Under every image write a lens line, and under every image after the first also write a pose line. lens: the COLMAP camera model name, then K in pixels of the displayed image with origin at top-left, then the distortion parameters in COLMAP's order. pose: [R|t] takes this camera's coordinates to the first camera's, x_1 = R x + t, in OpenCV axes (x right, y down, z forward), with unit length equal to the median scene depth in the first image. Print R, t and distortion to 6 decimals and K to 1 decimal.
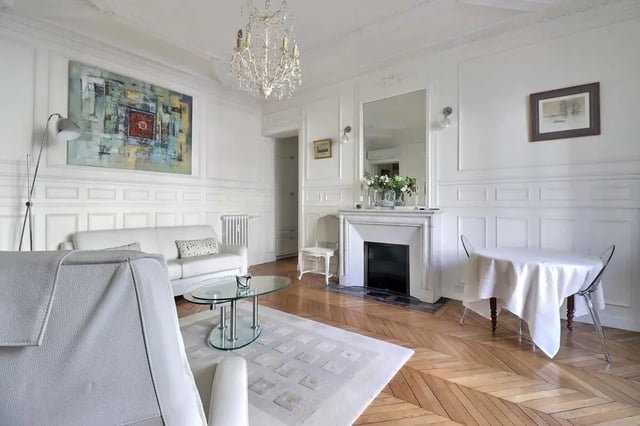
lens RADIAL K [[303.7, 0, 322.6], [0, 303.7, 204.1], [0, 0, 1]] dist [0.021955, -0.017825]
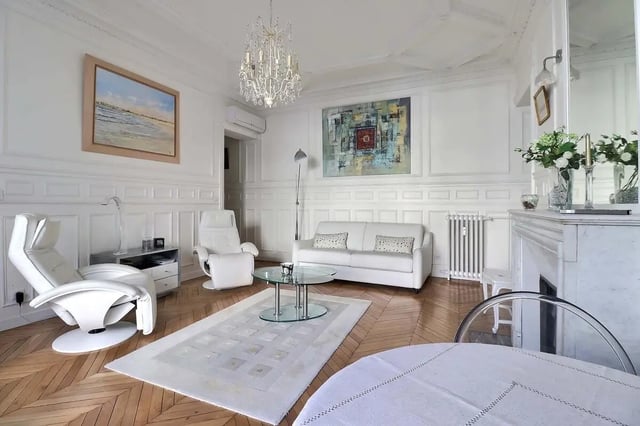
lens RADIAL K [[303.7, 0, 322.6], [0, 303.7, 204.1], [0, 0, 1]] dist [0.021955, -0.017825]
pose [[0.237081, -0.003649, -0.971483, 0.544727], [0.003516, 0.999990, -0.002897, 0.007804], [0.971483, -0.002729, 0.237092, 0.529463]]
